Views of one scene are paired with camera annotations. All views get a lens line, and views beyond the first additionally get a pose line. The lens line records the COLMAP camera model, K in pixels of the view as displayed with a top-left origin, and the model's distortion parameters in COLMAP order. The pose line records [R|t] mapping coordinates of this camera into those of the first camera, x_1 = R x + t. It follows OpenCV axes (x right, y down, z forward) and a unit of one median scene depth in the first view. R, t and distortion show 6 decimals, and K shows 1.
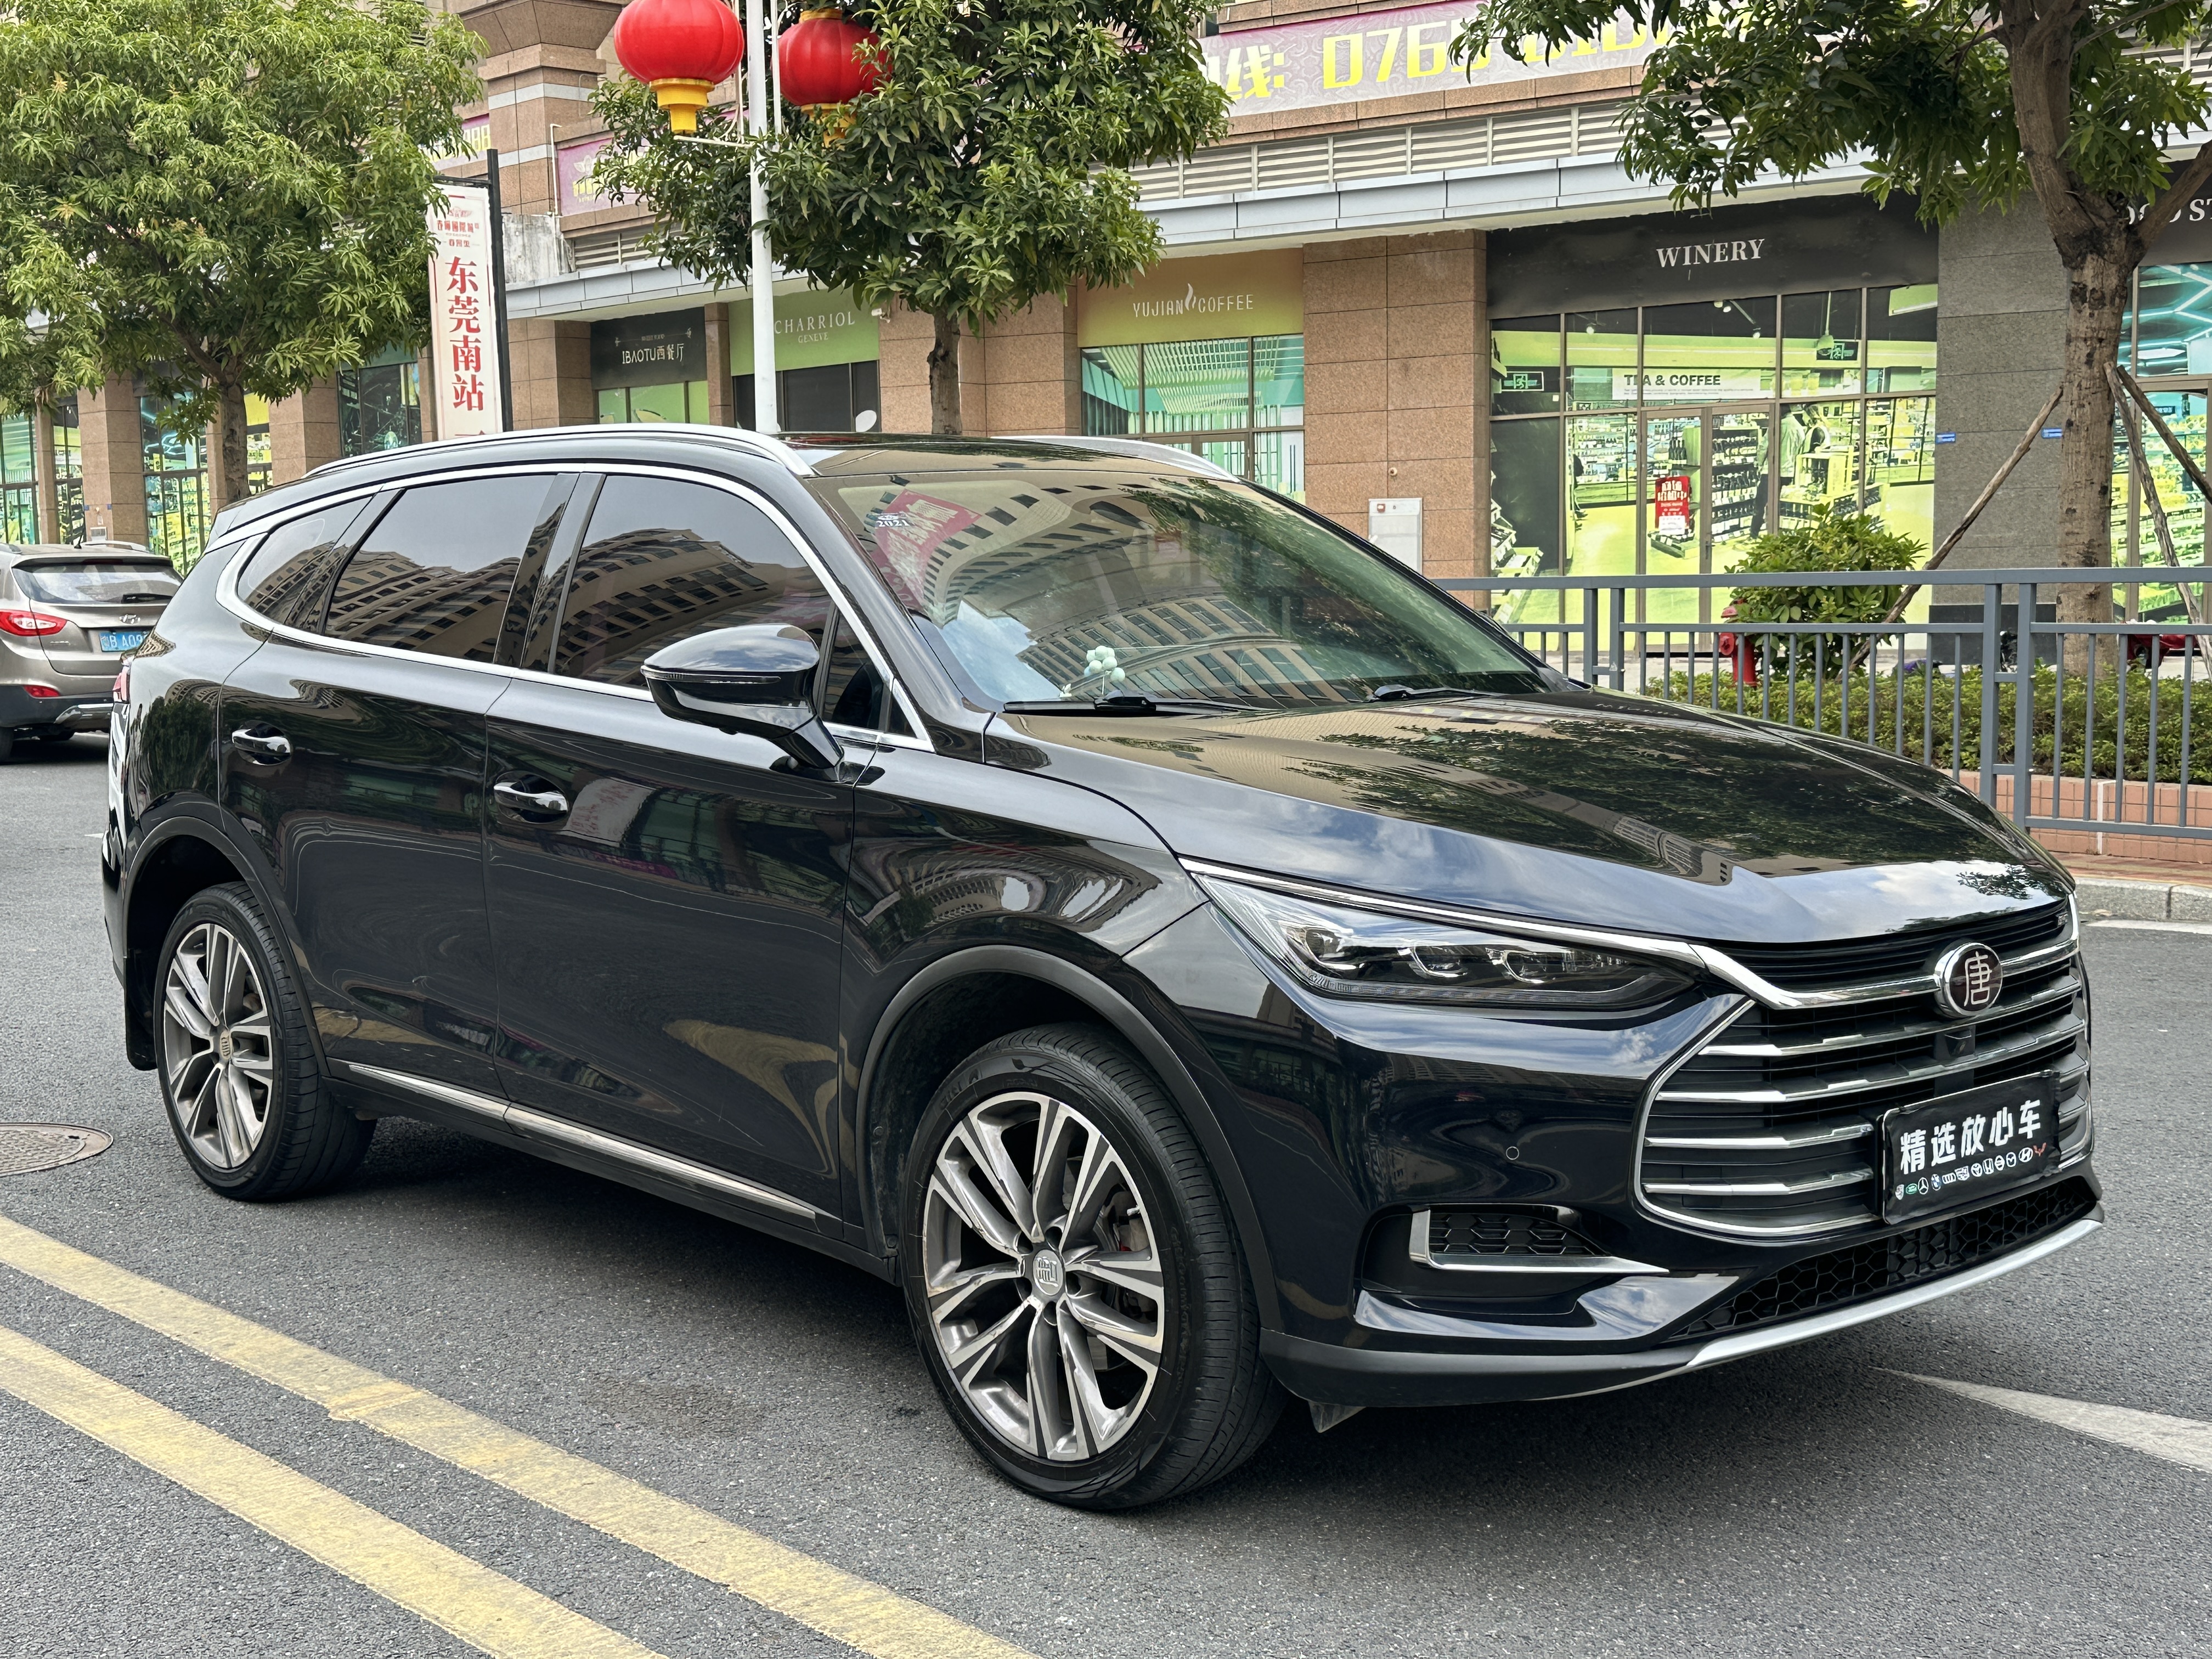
lens RADIAL K [[2664.2, 0, 1109.4], [0, 2664.2, 864.0], [0, 0, 1]] dist [0.175332, -0.443479]
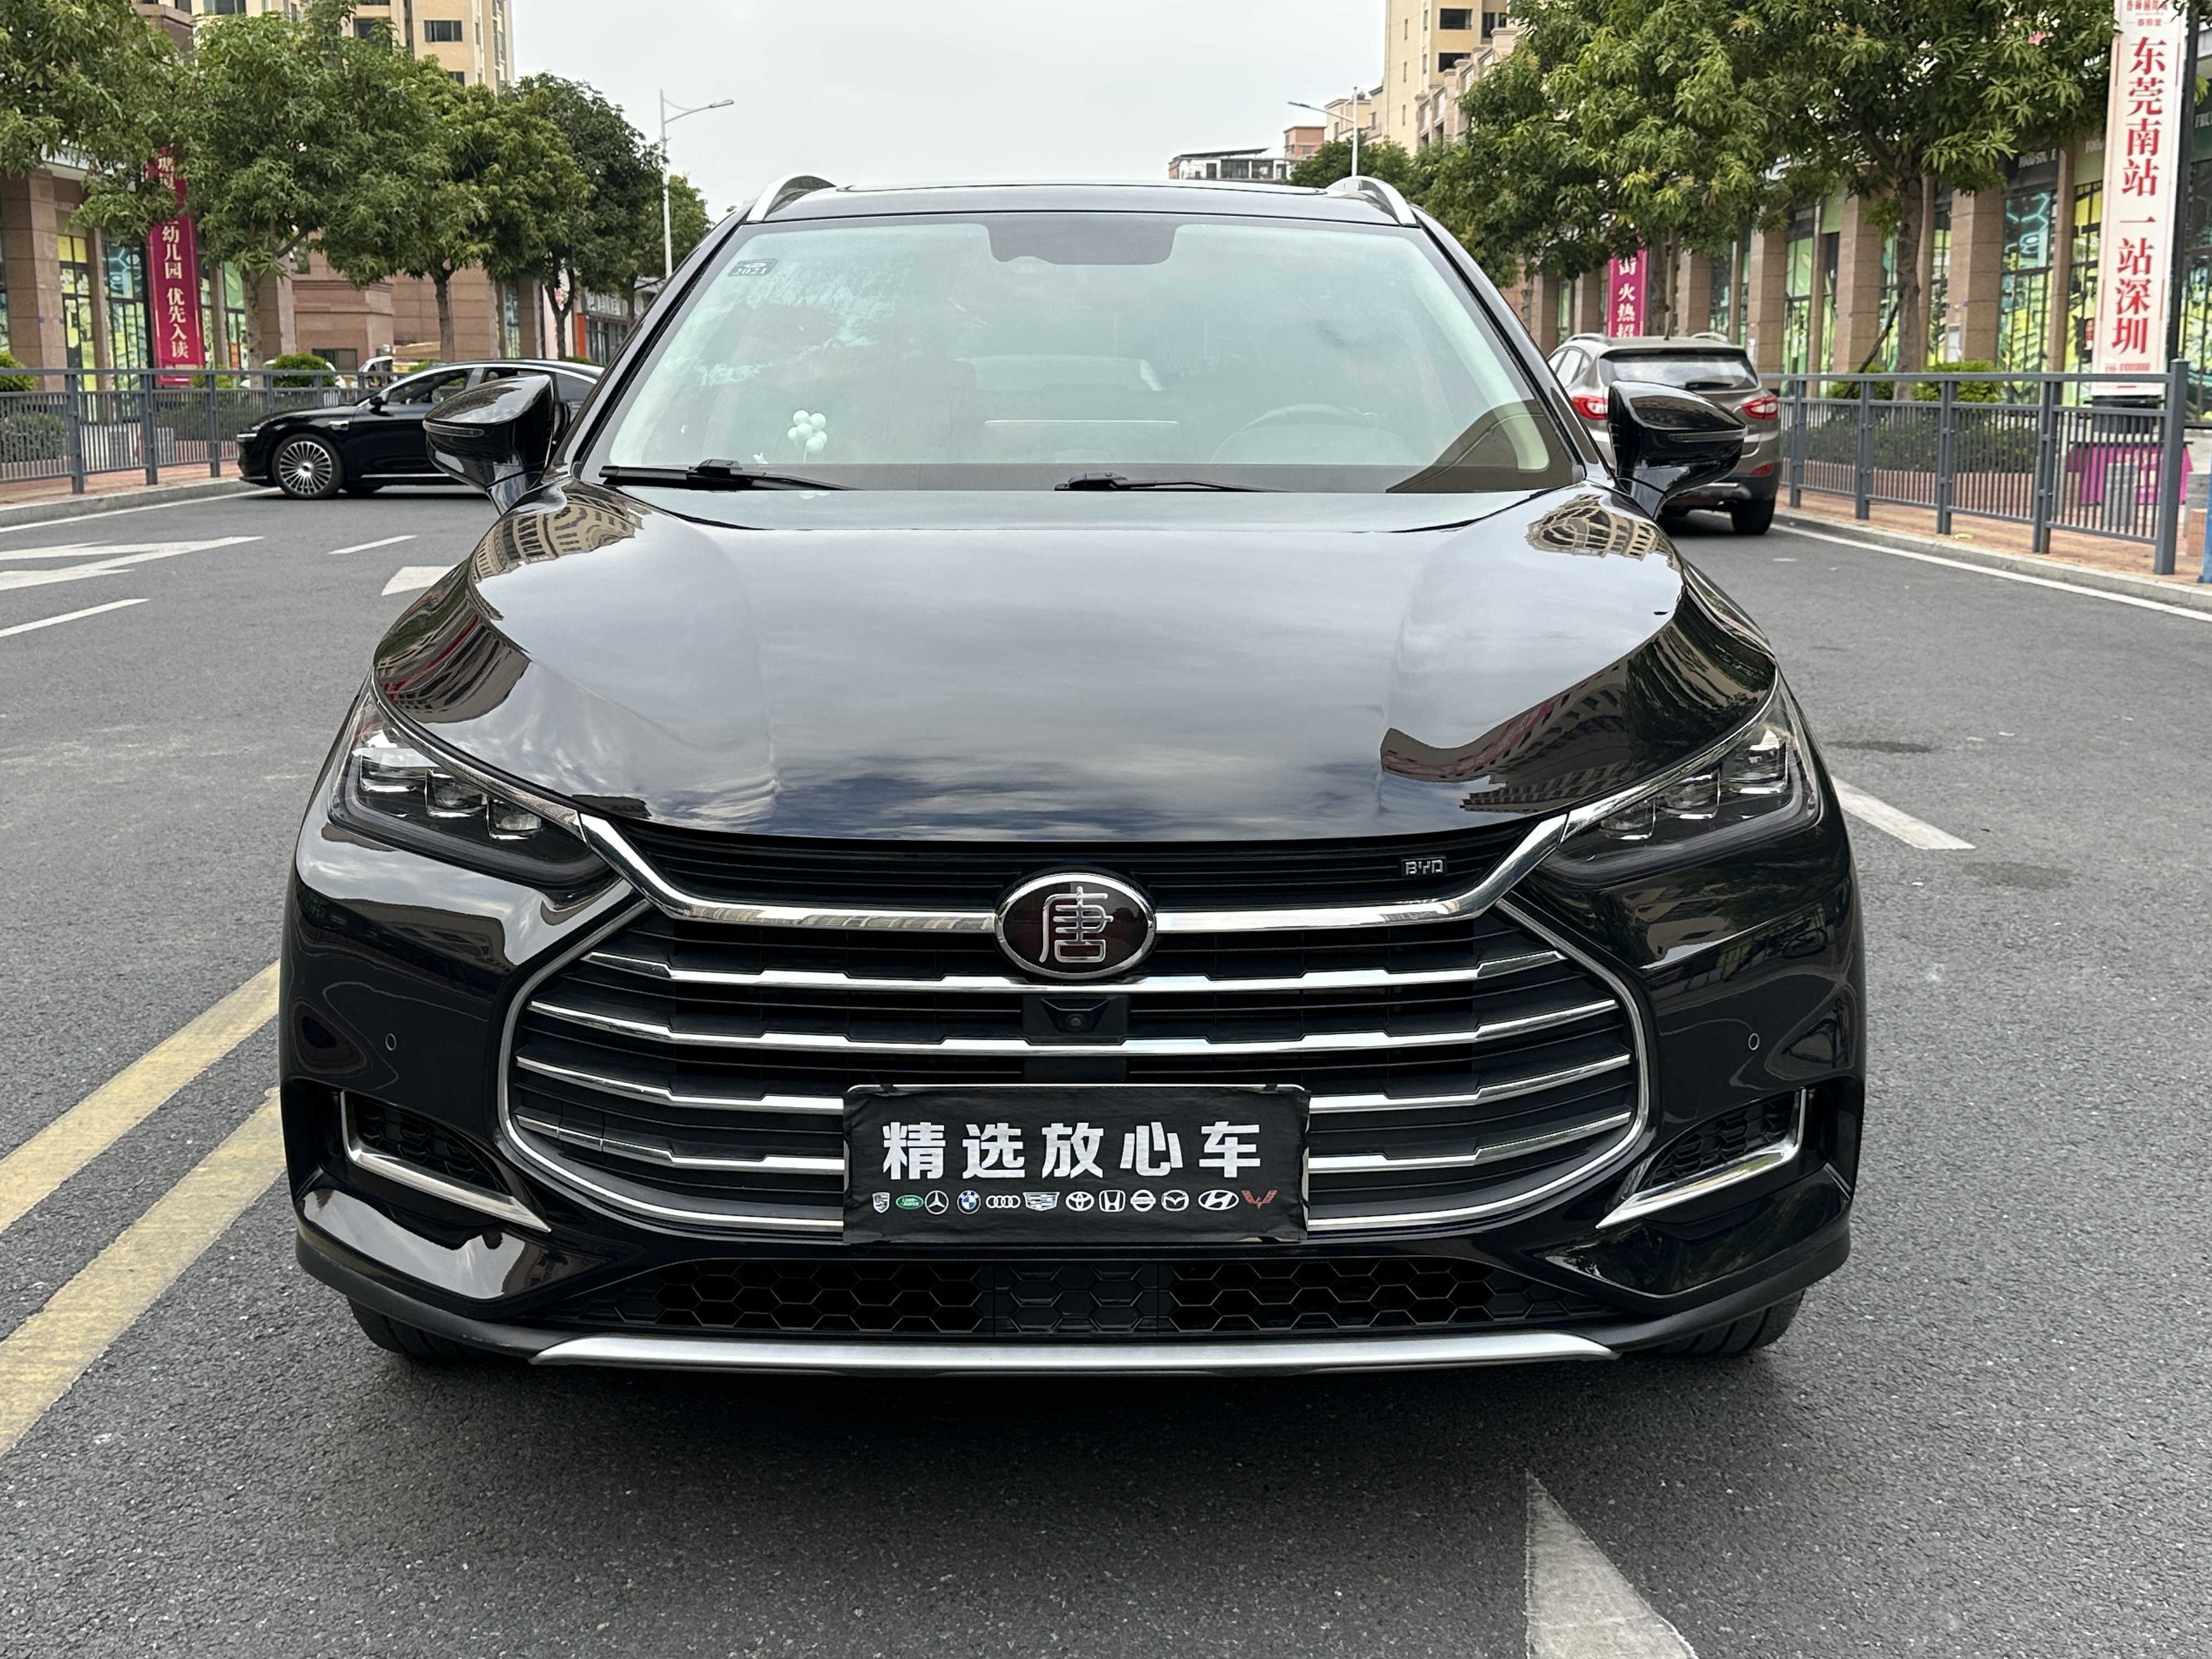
lens RADIAL K [[2419.2, 0, 1151.2], [0, 2419.2, 827.9], [0, 0, 1]] dist [0.184875, -0.358049]
pose [[0.750656, 0.135132, -0.646726, 0.458295], [-0.085457, 0.990496, 0.107772, -0.031266], [0.655143, -0.025633, 0.755070, 0.347098]]
